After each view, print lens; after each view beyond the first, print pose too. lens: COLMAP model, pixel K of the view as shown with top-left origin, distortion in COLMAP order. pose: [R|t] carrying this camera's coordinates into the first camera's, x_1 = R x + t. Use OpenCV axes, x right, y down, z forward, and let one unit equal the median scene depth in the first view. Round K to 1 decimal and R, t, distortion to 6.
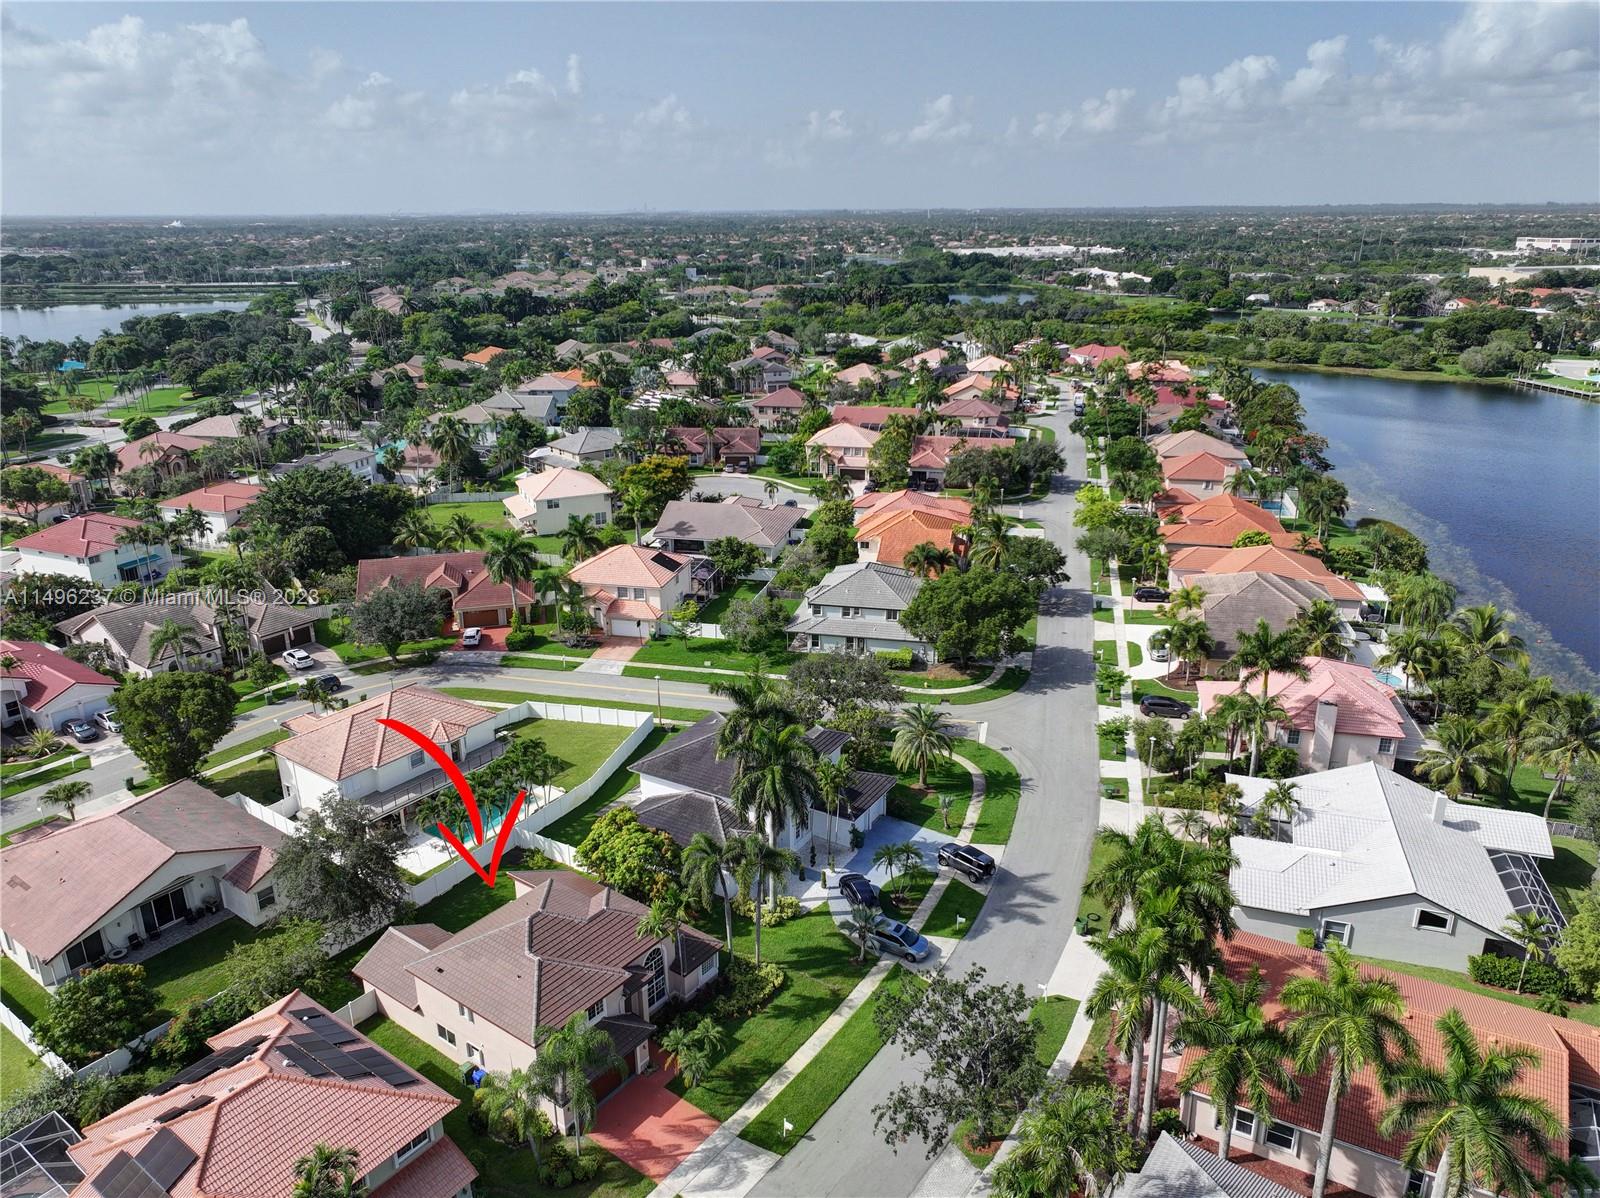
lens RADIAL K [[1120.1, 0, 800.8], [0, 1120.1, 605.0], [0, 0, 1]] dist [0.004491, 0.005986]
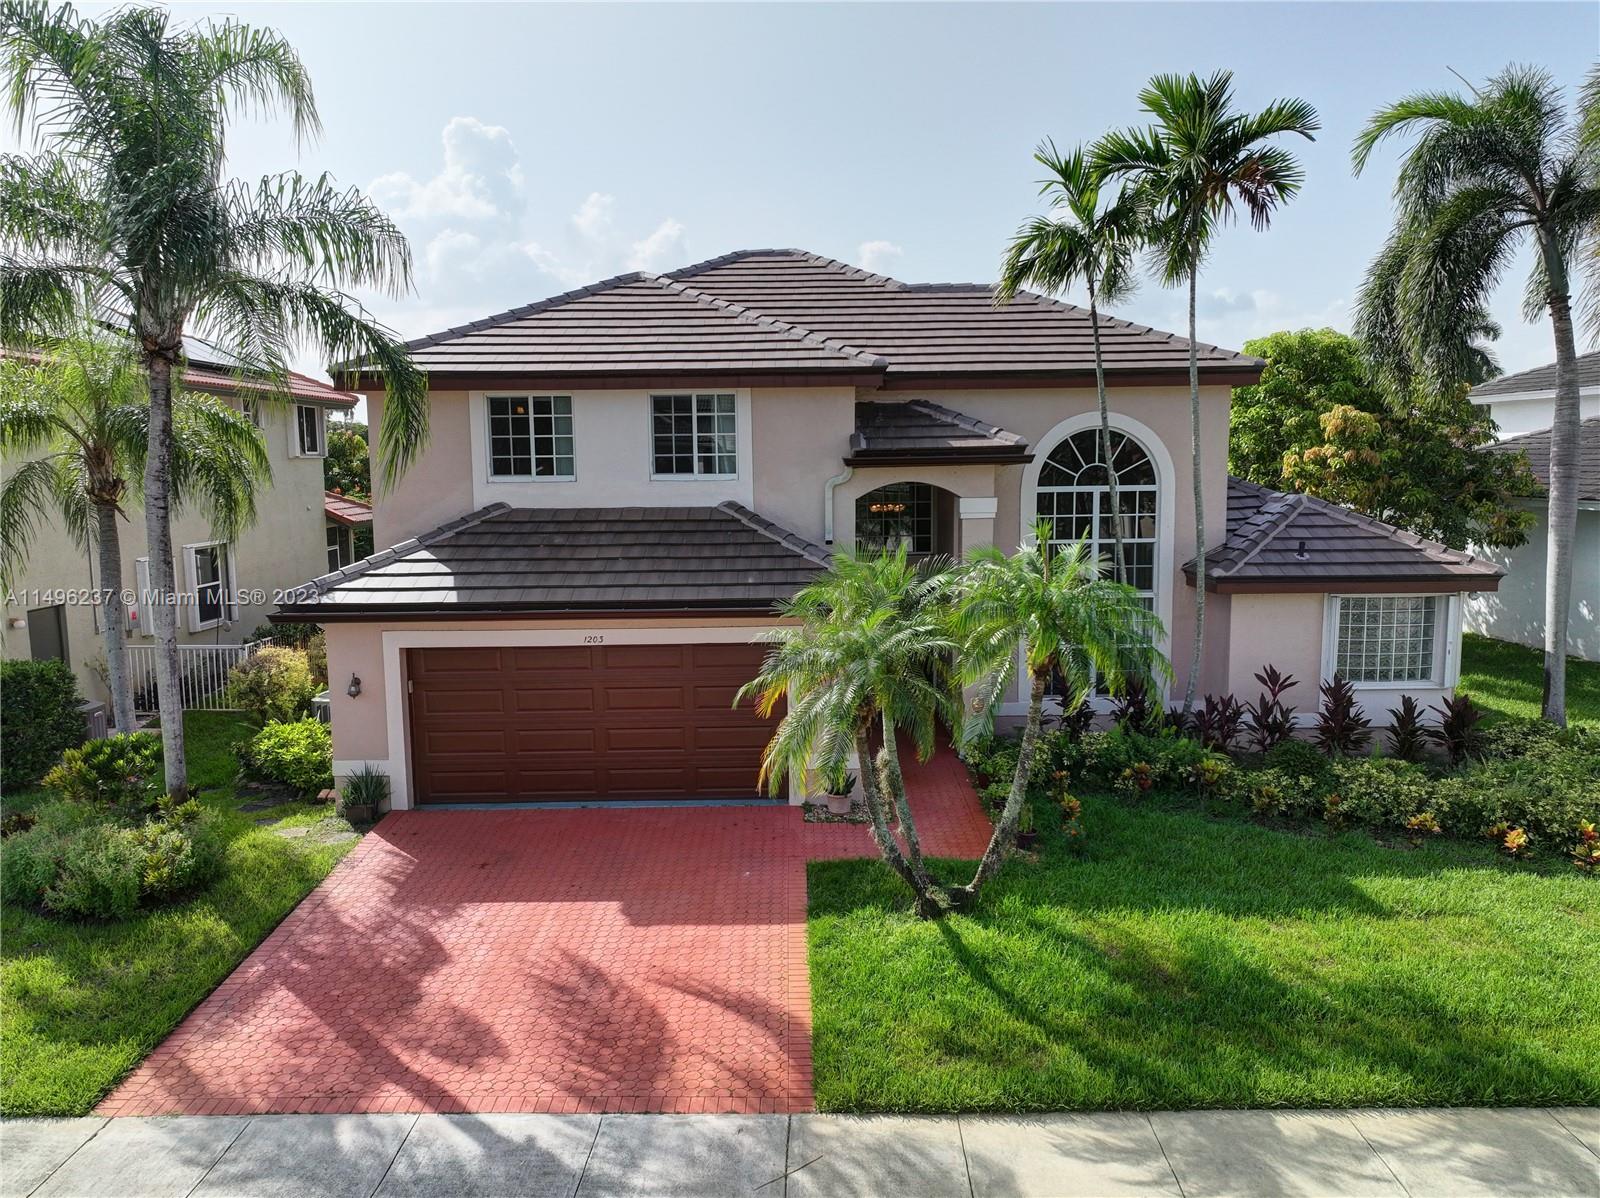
lens RADIAL K [[1120.1, 0, 800.8], [0, 1120.1, 605.0], [0, 0, 1]] dist [0.004491, 0.005986]
pose [[0.594493, 0.104604, -0.797268, 0.012235], [-0.264676, 0.961707, -0.071181, 0.205592], [0.759292, 0.253334, 0.599414, 0.448363]]
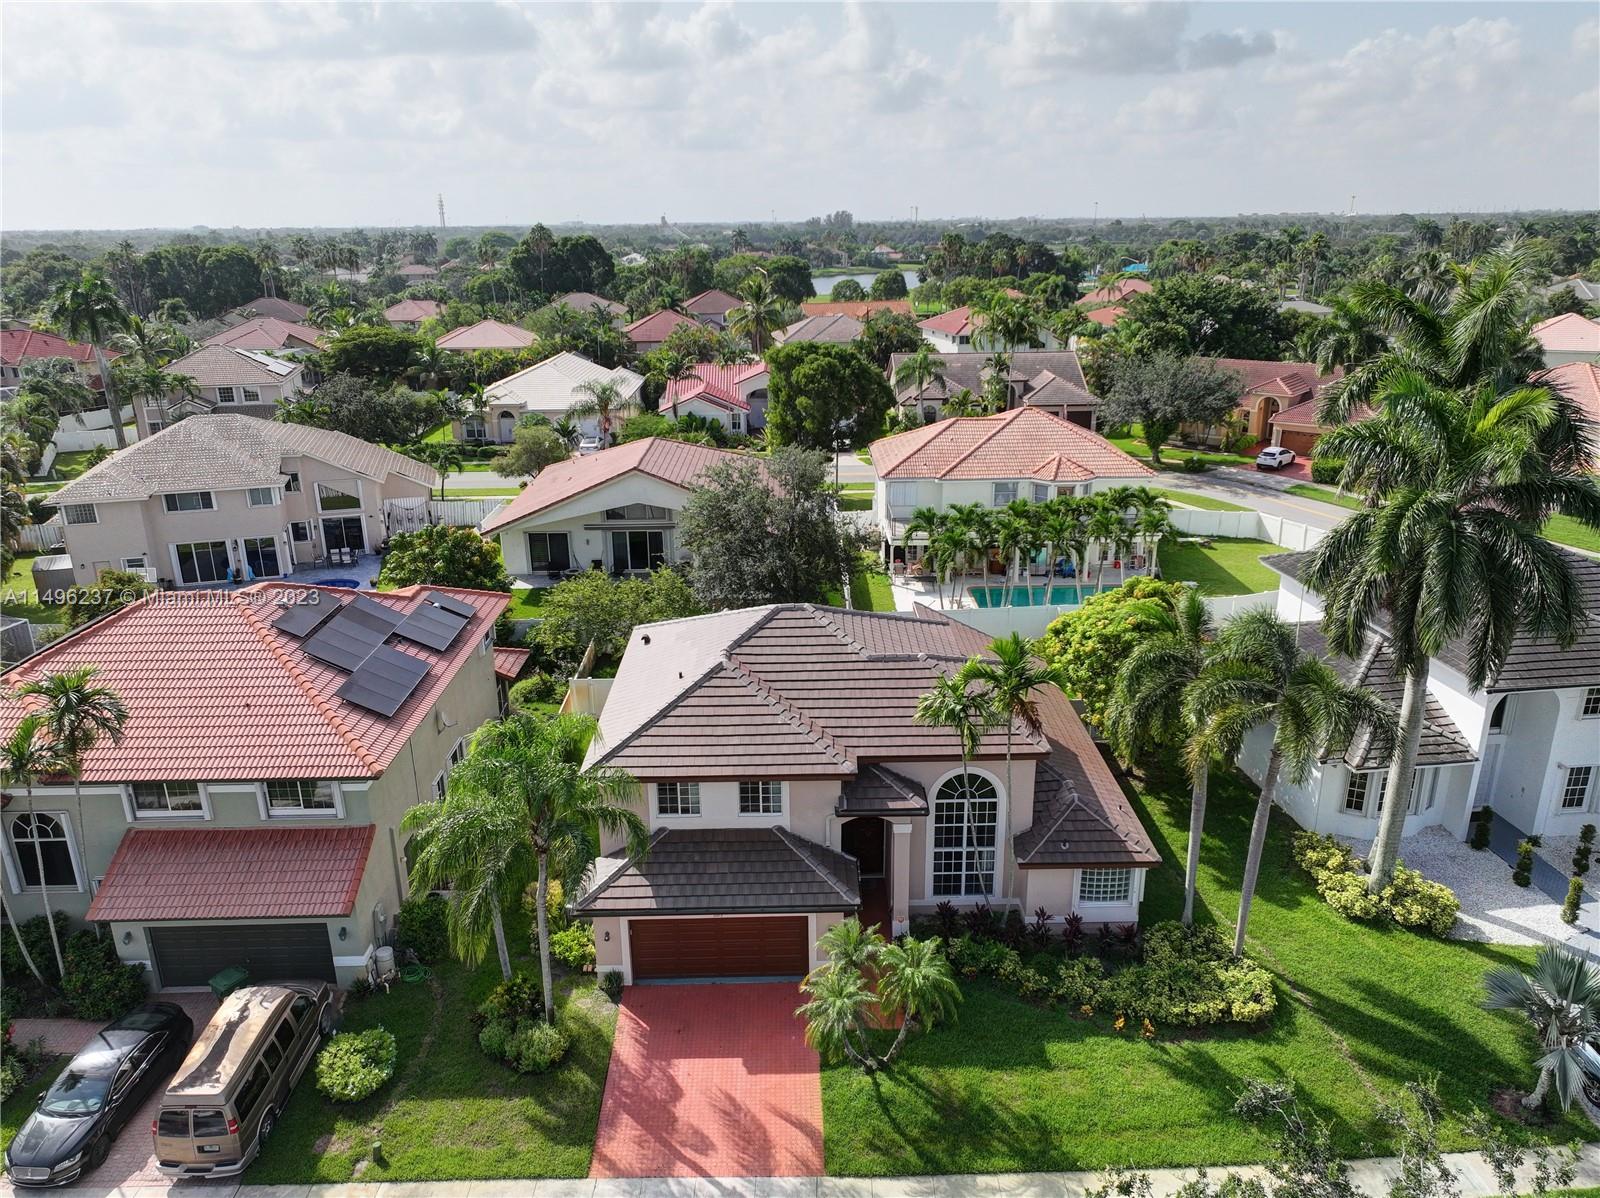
lens RADIAL K [[1122.8, 0, 800.0], [0, 1122.8, 599.0], [0, 0, 1]] dist [-0.002516, 0.018806]
pose [[0.600511, 0.256071, -0.757505, 0.083625], [-0.261252, 0.958178, 0.116800, 0.111956], [0.755734, 0.127759, 0.642296, 0.354155]]
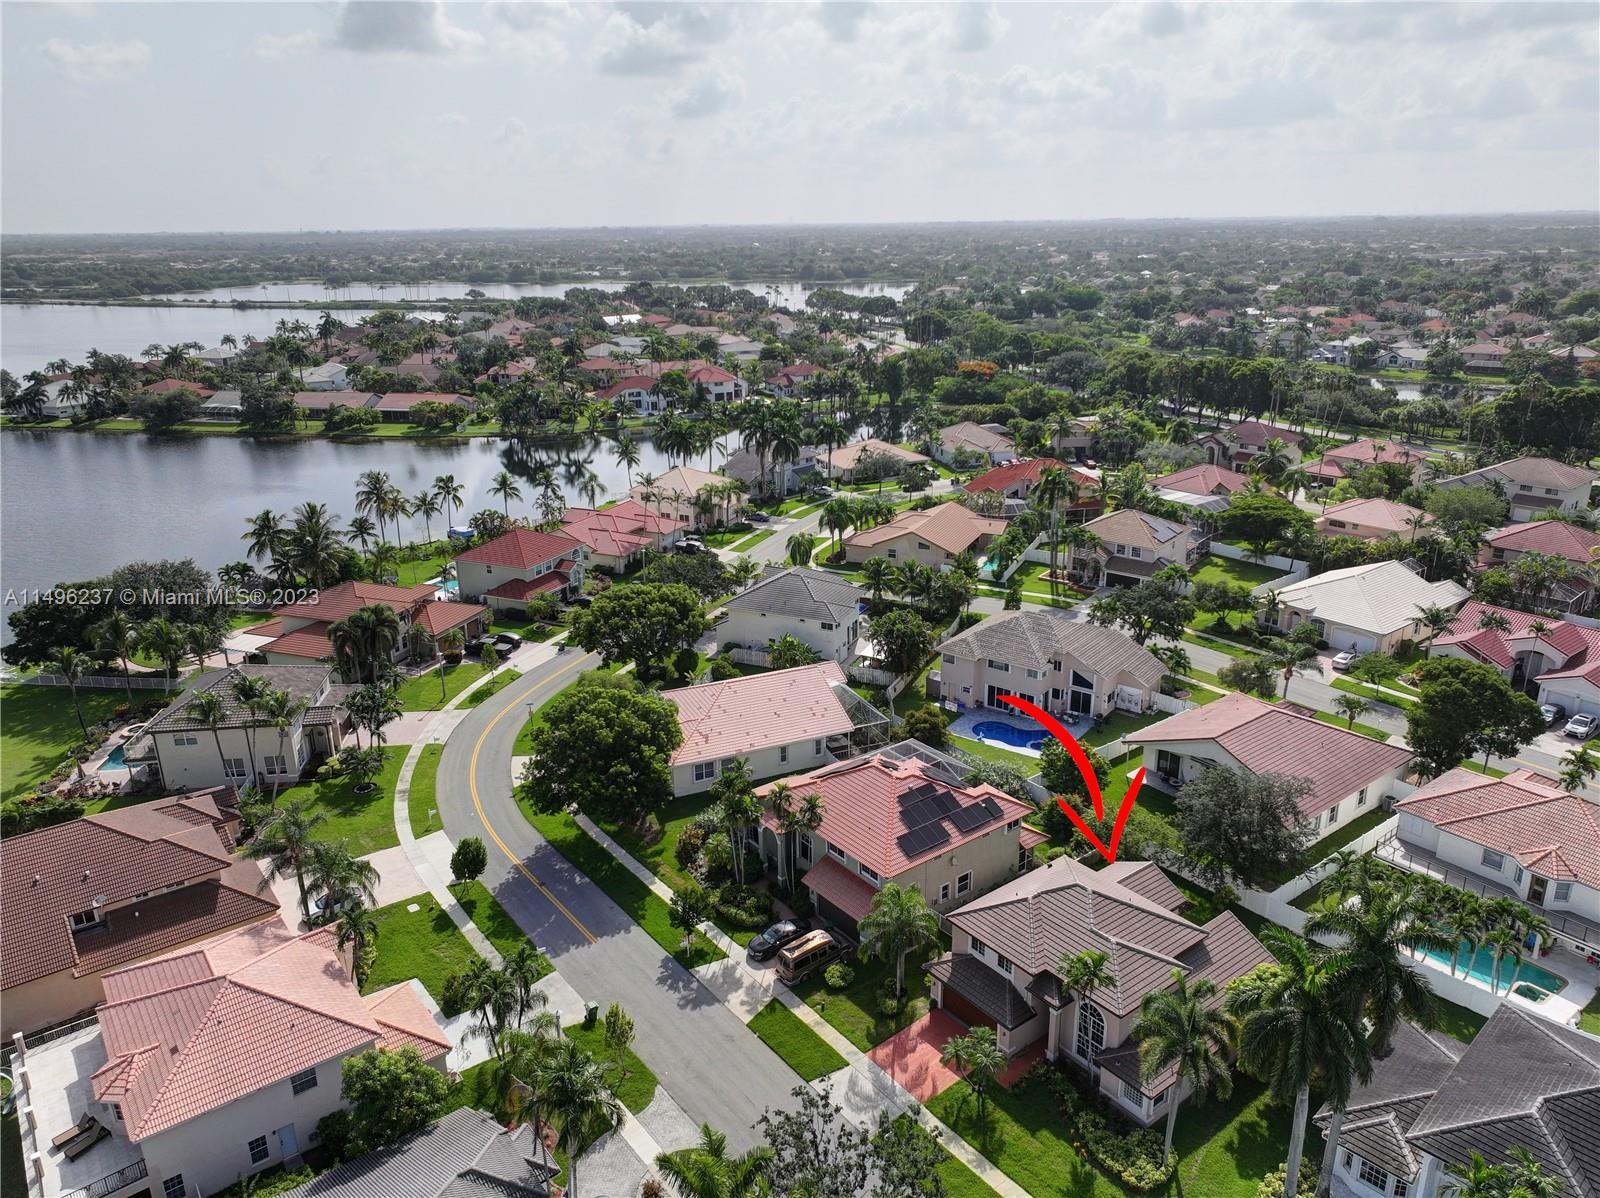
lens RADIAL K [[1122.8, 0, 800.0], [0, 1122.8, 599.0], [0, 0, 1]] dist [-0.002516, 0.018806]
pose [[-0.281923, 0.318709, -0.904955, 0.362667], [-0.305358, 0.864363, 0.399542, -0.150176], [0.909547, 0.388975, -0.146364, 0.429598]]
